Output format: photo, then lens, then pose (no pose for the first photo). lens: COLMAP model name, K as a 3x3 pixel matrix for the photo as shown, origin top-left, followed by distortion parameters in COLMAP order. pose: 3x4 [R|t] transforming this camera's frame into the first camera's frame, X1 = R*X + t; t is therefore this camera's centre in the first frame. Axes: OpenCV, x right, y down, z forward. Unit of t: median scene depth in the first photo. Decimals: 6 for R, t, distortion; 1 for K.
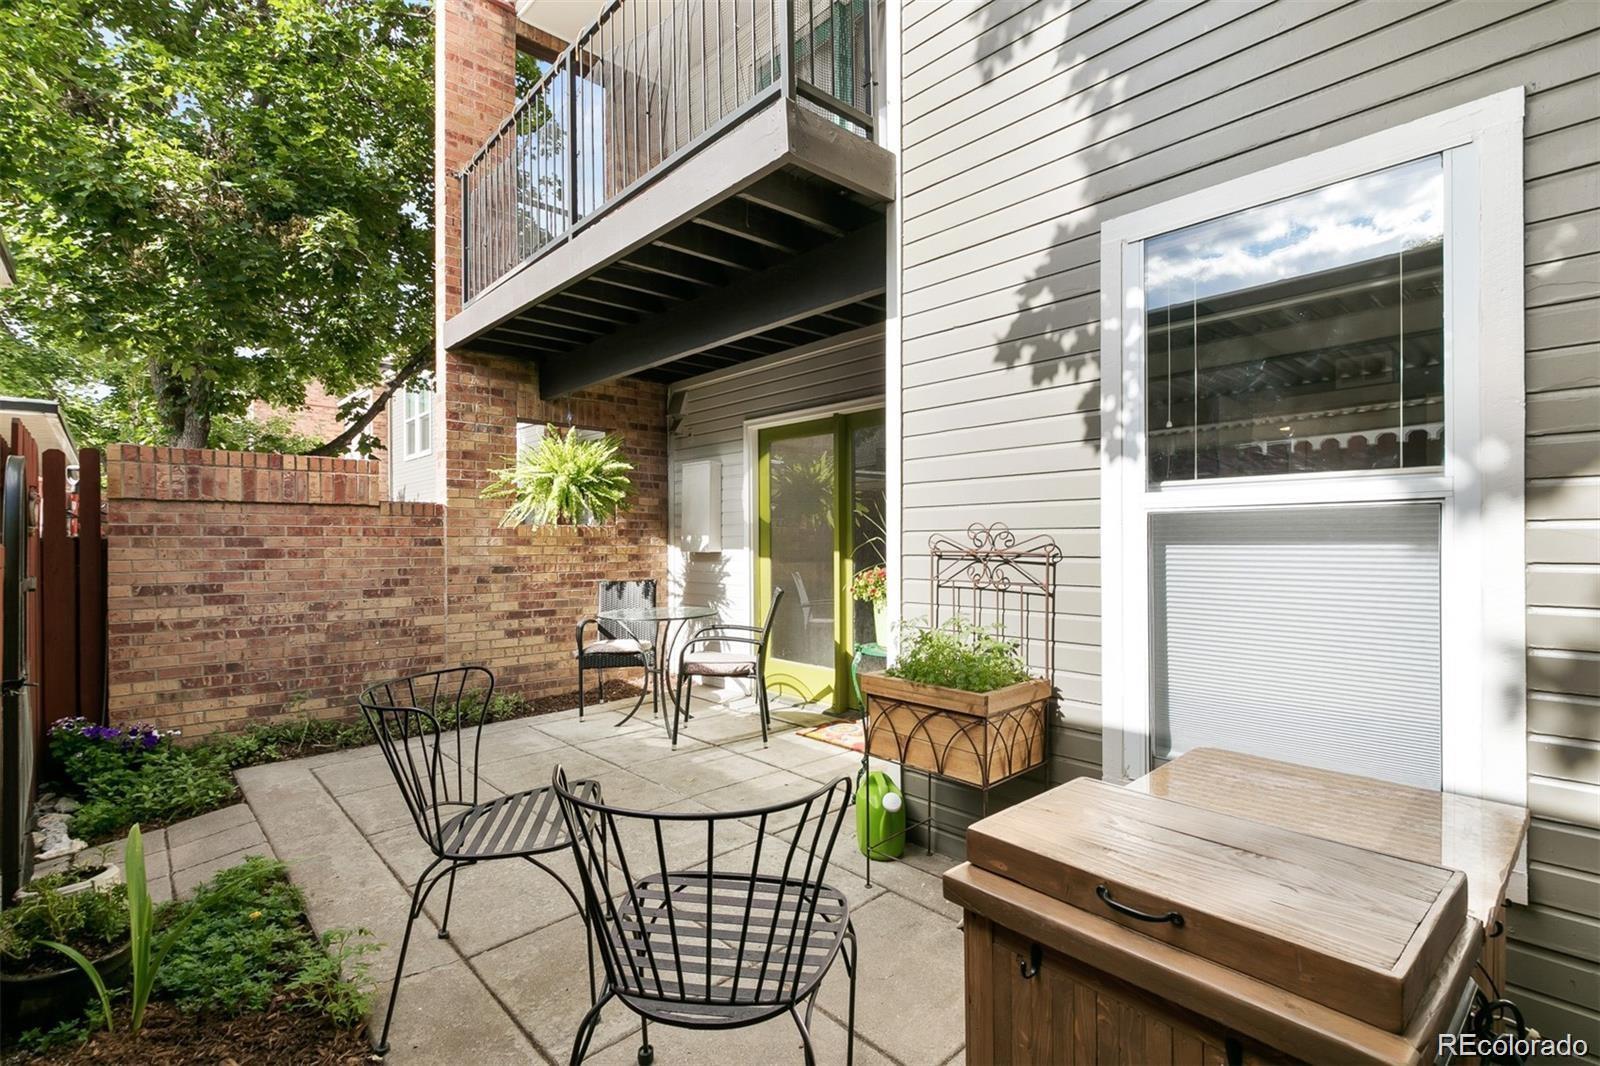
lens RADIAL K [[750.9, 0, 795.6], [0, 750.9, 537.0], [0, 0, 1]] dist [-0.001031, -0.000137]
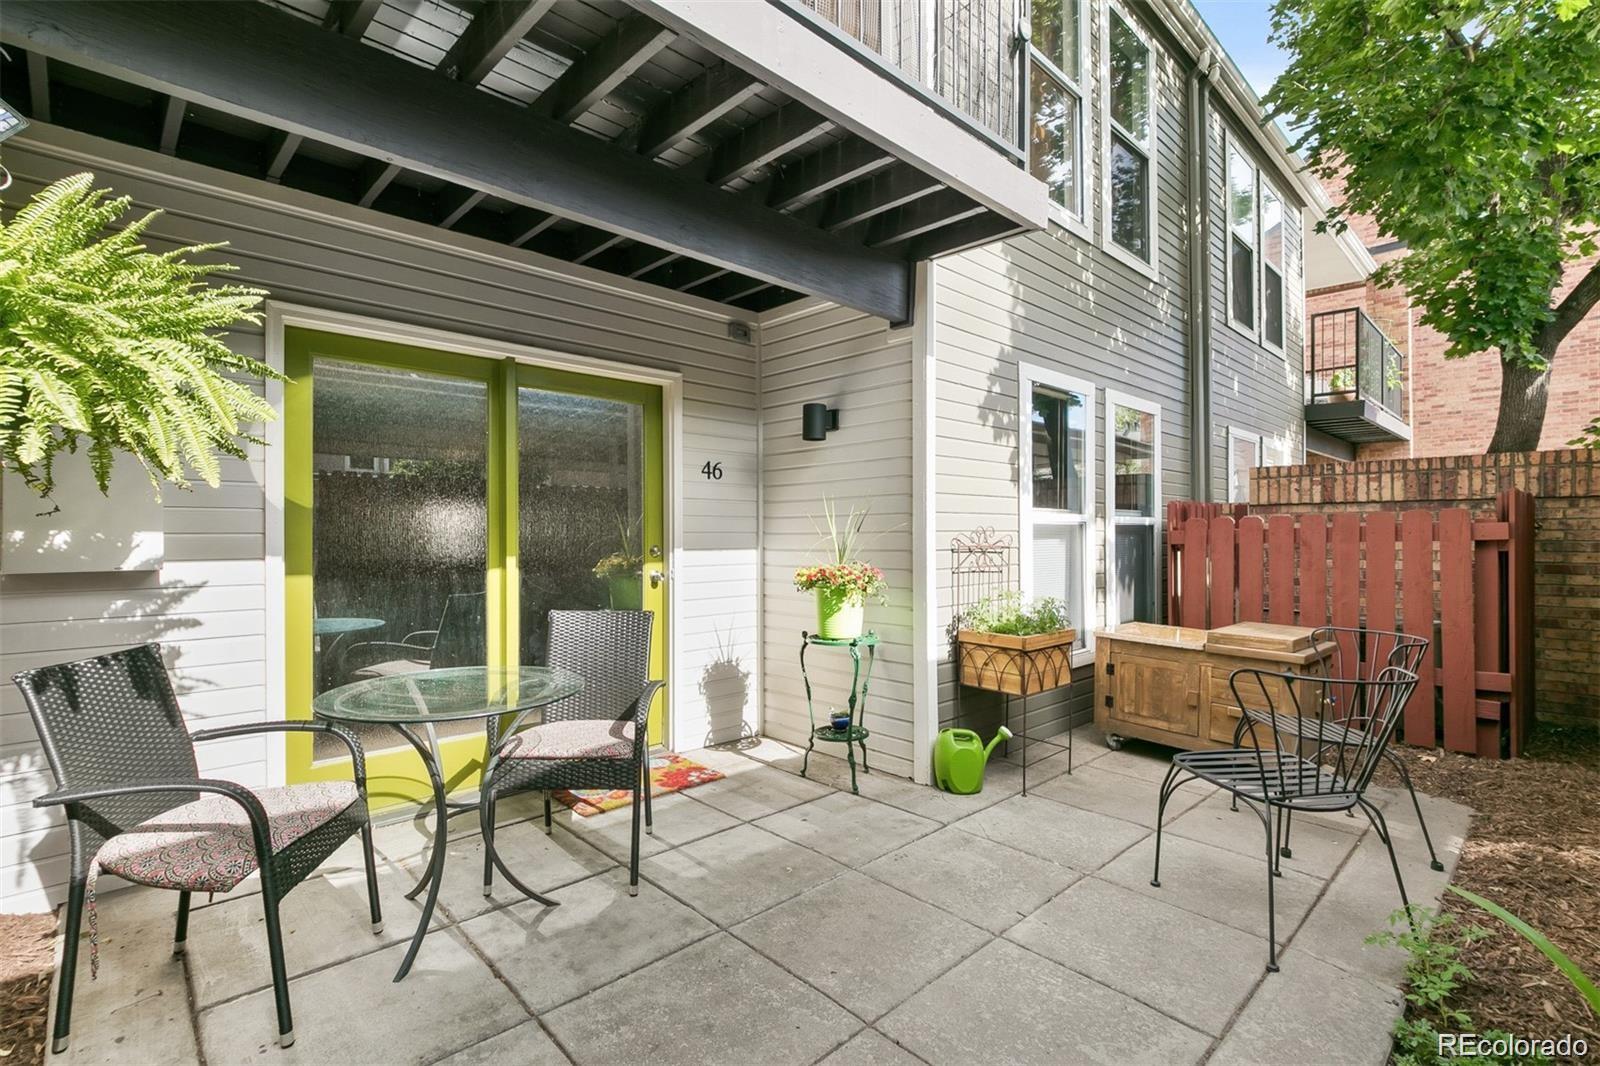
lens RADIAL K [[750.9, 0, 803.0], [0, 750.9, 531.8], [0, 0, 1]] dist [-0.001031, -0.000137]
pose [[-0.038086, 0.009959, 0.999225, -1.215514], [0.000111, 0.999950, -0.009962, 0.005810], [-0.999274, -0.000269, -0.038085, 1.419929]]
